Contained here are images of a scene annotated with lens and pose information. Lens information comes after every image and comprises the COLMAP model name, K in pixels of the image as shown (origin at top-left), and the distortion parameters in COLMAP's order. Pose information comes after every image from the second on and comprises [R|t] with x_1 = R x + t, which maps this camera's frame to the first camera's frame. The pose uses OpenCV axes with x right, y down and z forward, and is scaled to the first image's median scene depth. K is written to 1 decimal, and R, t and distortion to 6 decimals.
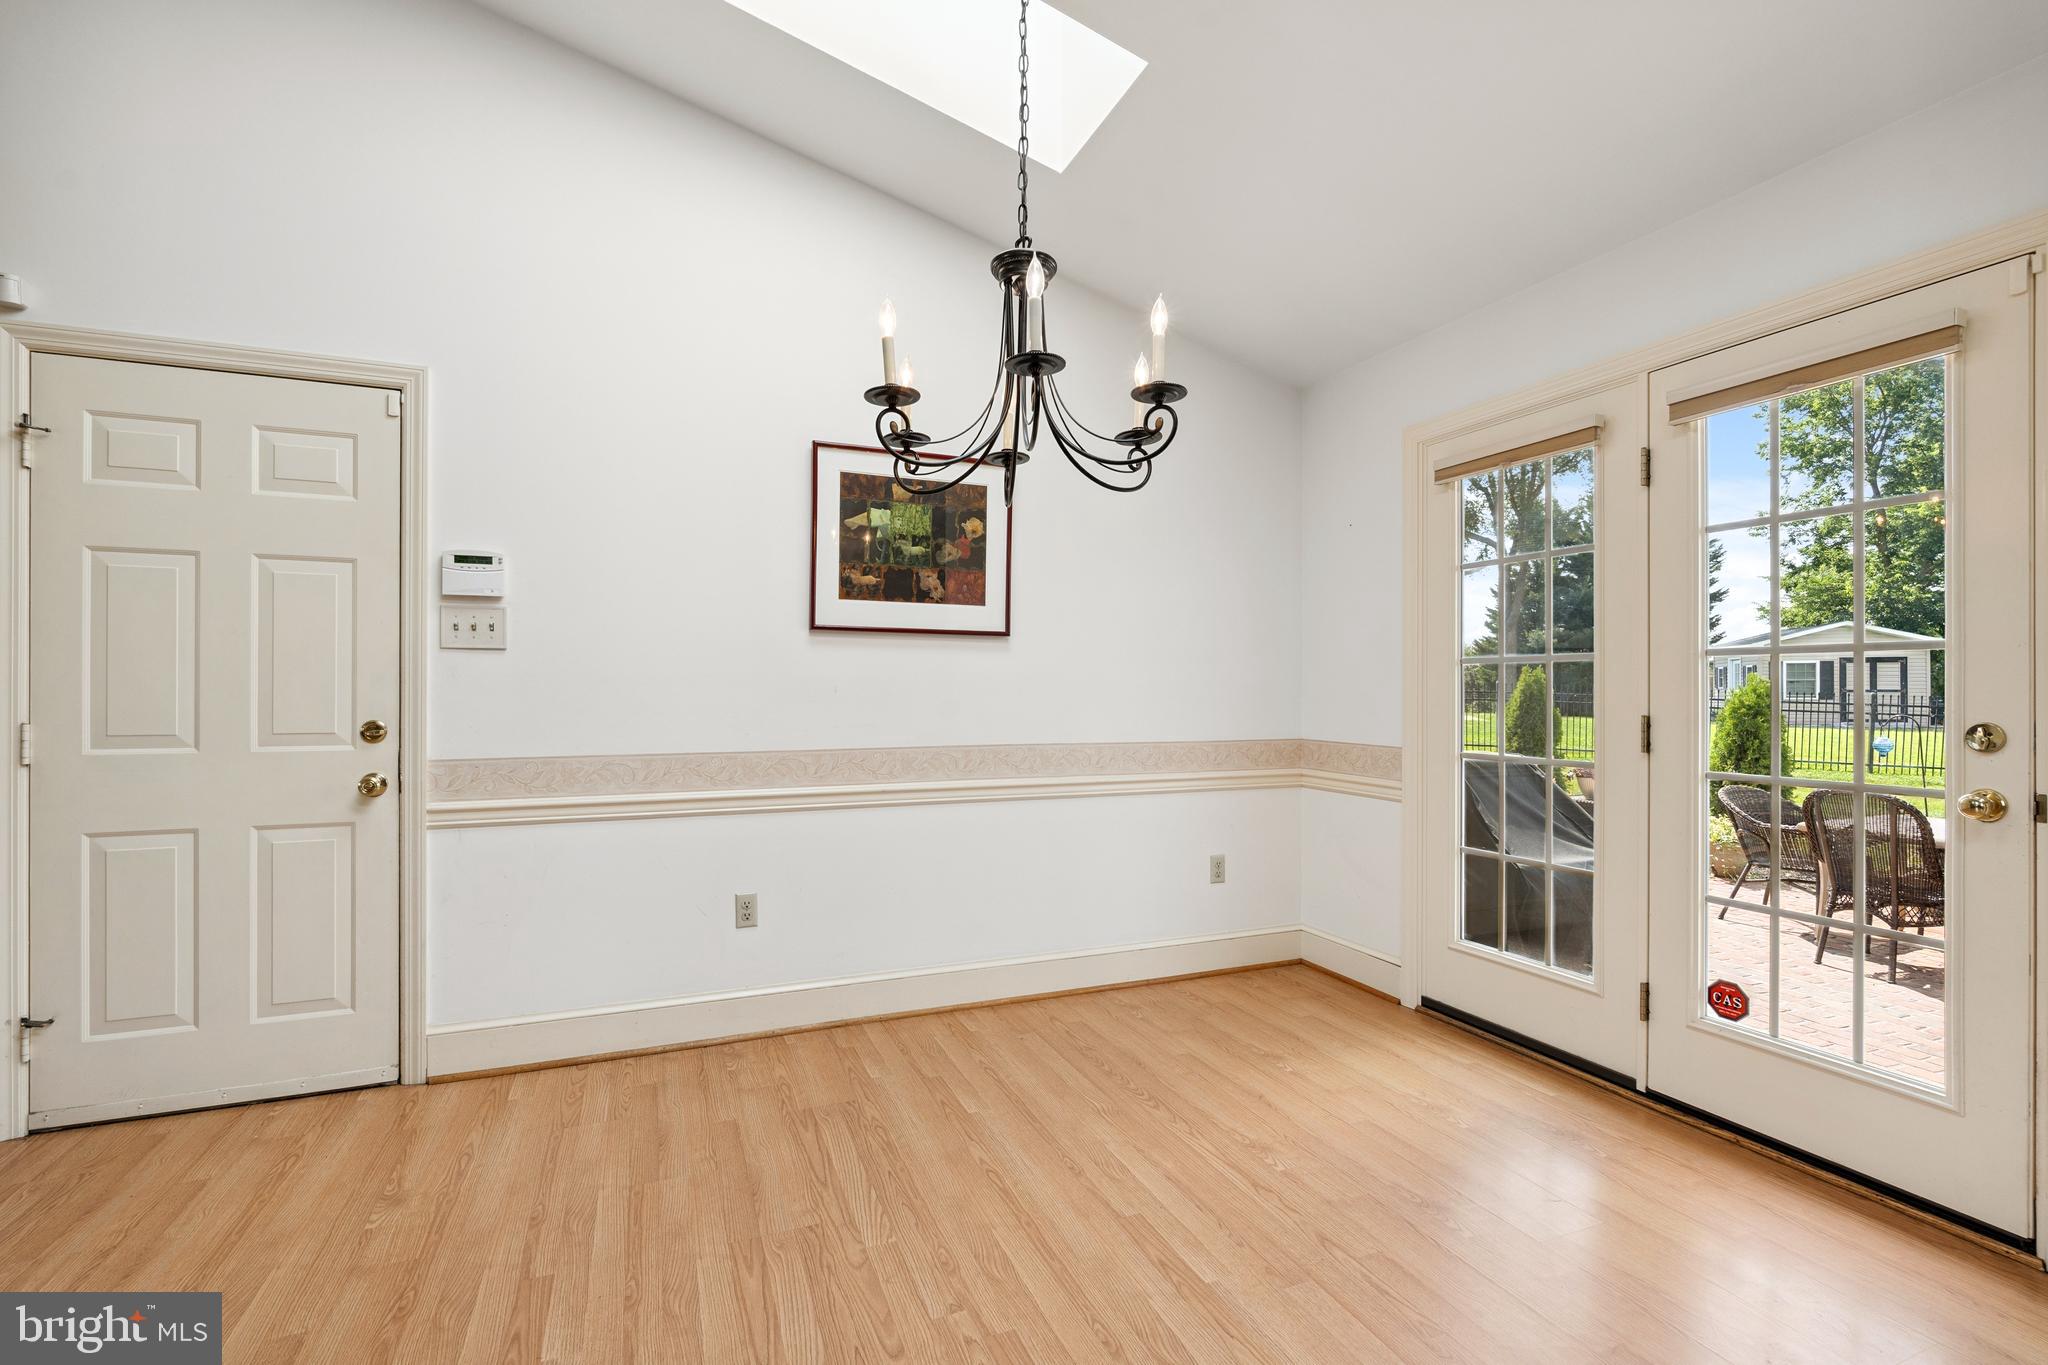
lens RADIAL K [[896.8, 0, 1024.0], [0, 896.8, 682.5], [0, 0, 1]] dist [-0.003770, -0.000086]
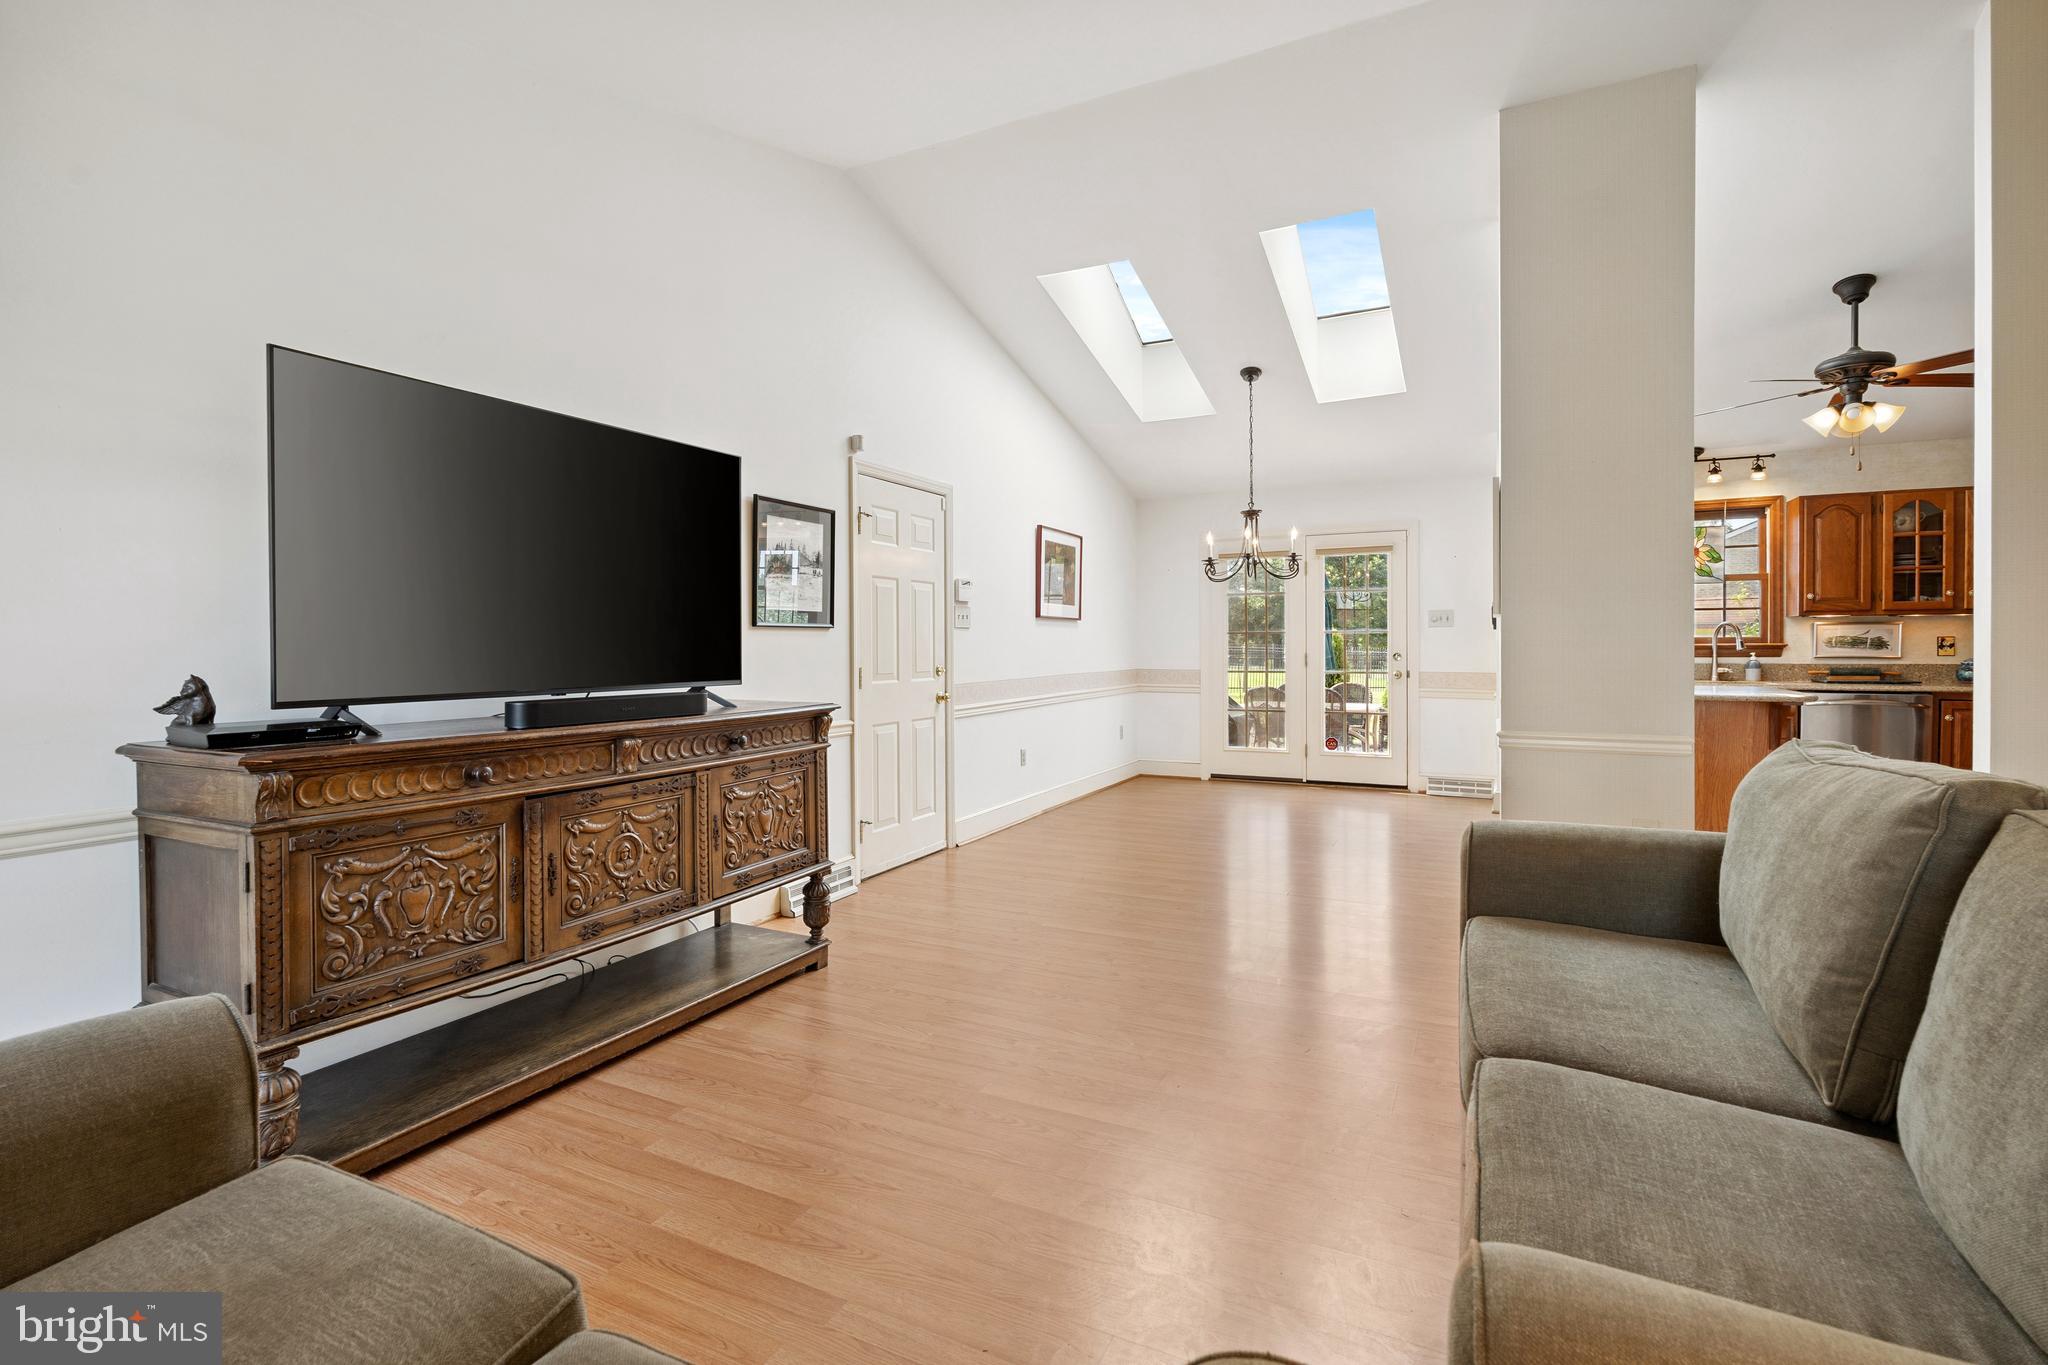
lens RADIAL K [[947.4, 0, 1008.8], [0, 947.4, 653.1], [0, 0, 1]] dist [0.001631, 0.000134]
pose [[0.754247, -0.013205, 0.656458, -1.683515], [0.002452, 0.999847, 0.017296, -0.016104], [-0.656586, -0.011436, 0.754164, -0.566922]]
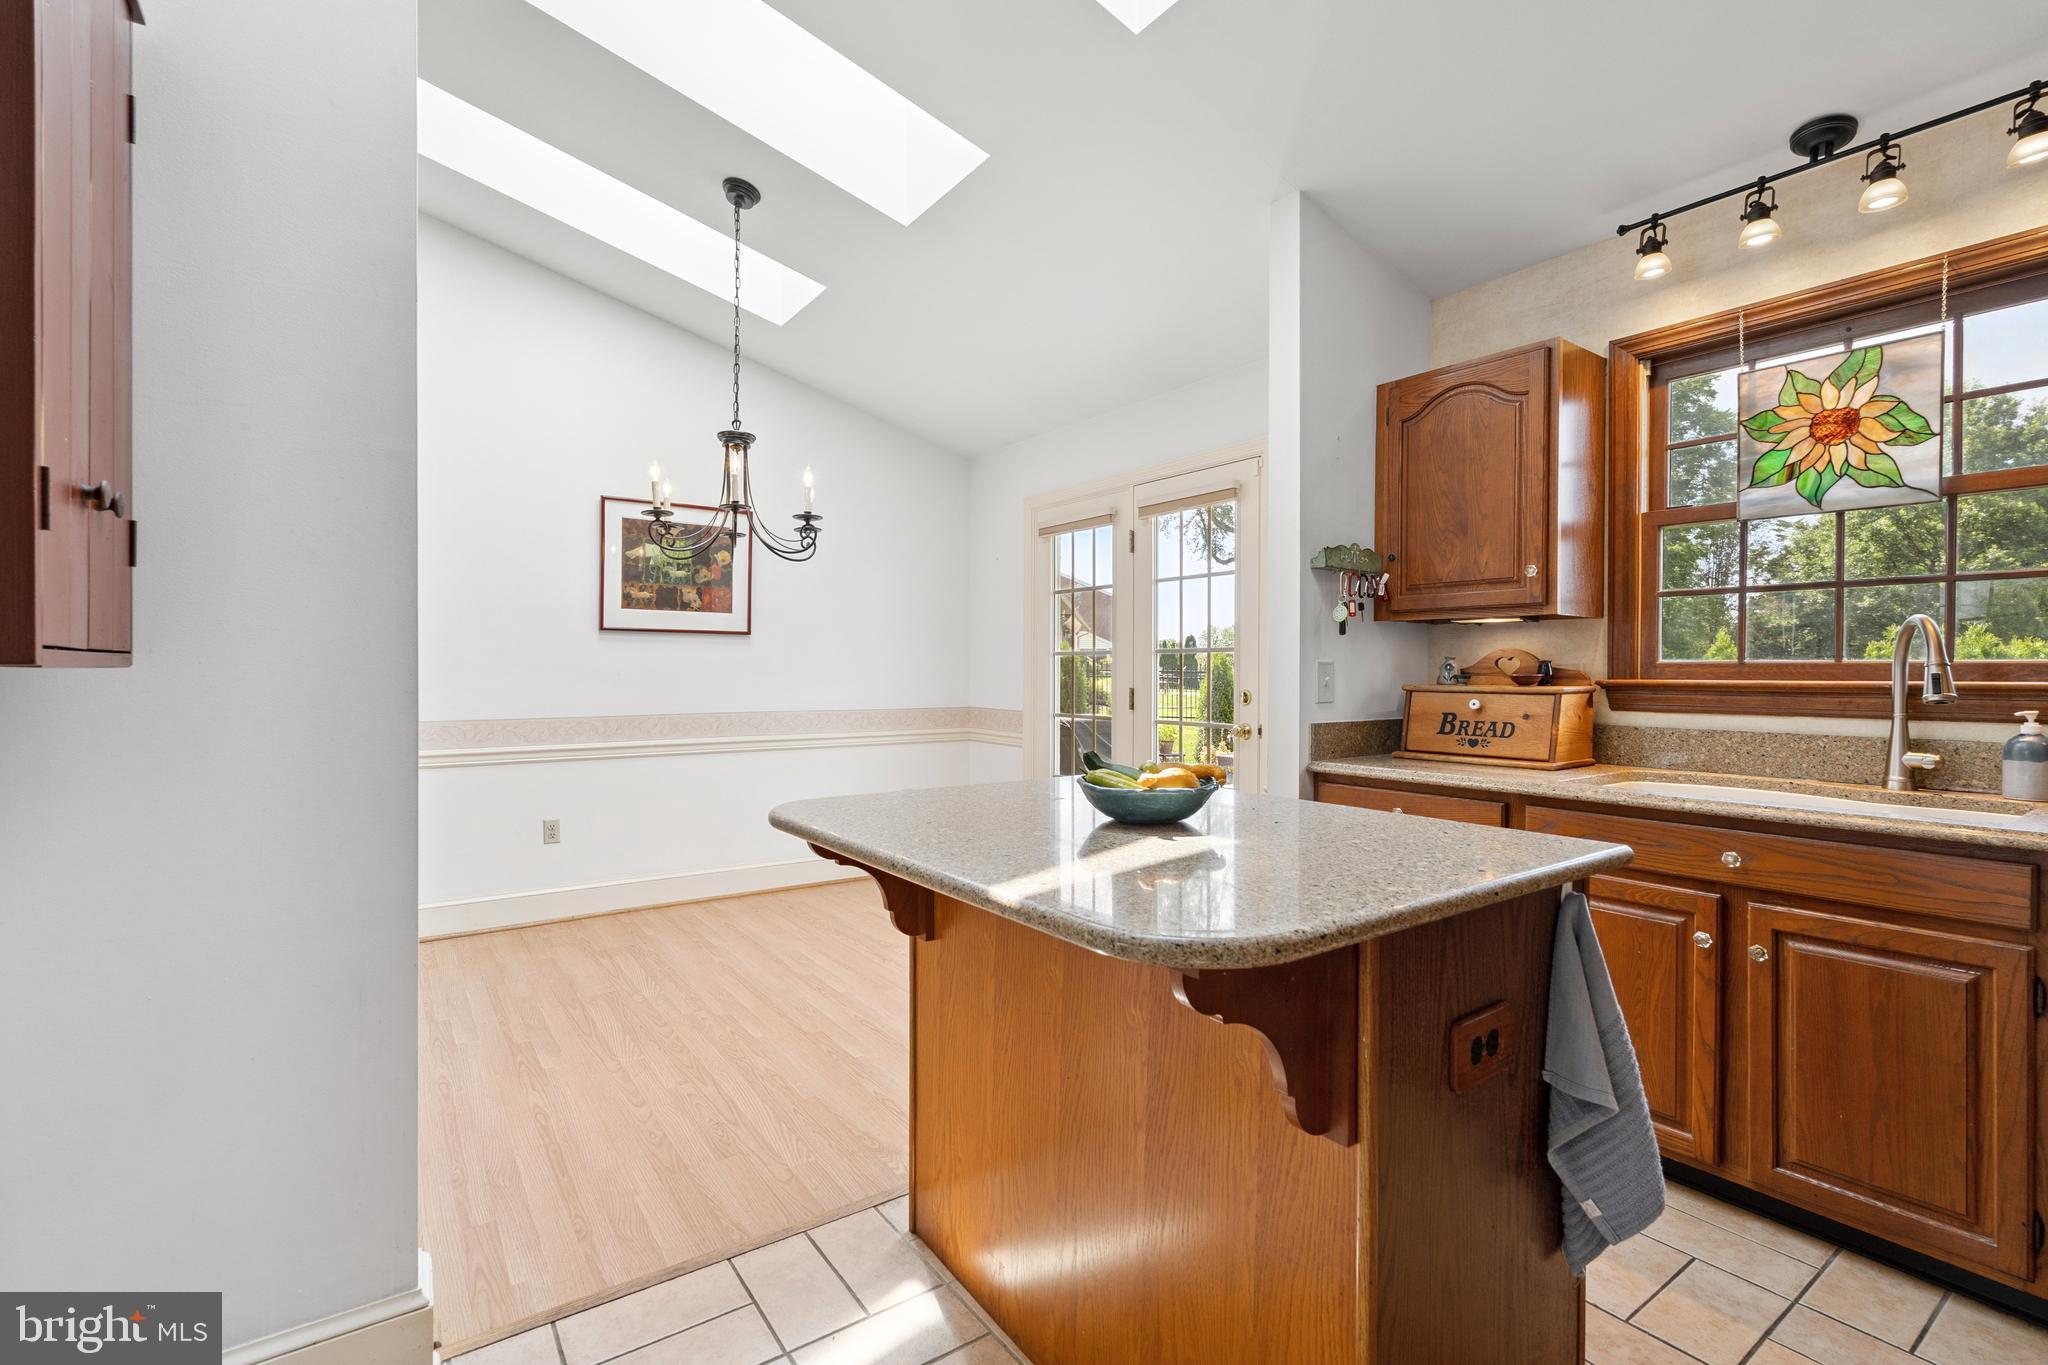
lens RADIAL K [[927.5, 0, 1021.9], [0, 927.5, 675.7], [0, 0, 1]] dist [0.002007, -0.000052]
pose [[0.976204, -0.001758, 0.216845, 0.089868], [-0.001488, 0.999889, 0.014802, -0.010327], [-0.216847, -0.014772, 0.976094, -0.552289]]
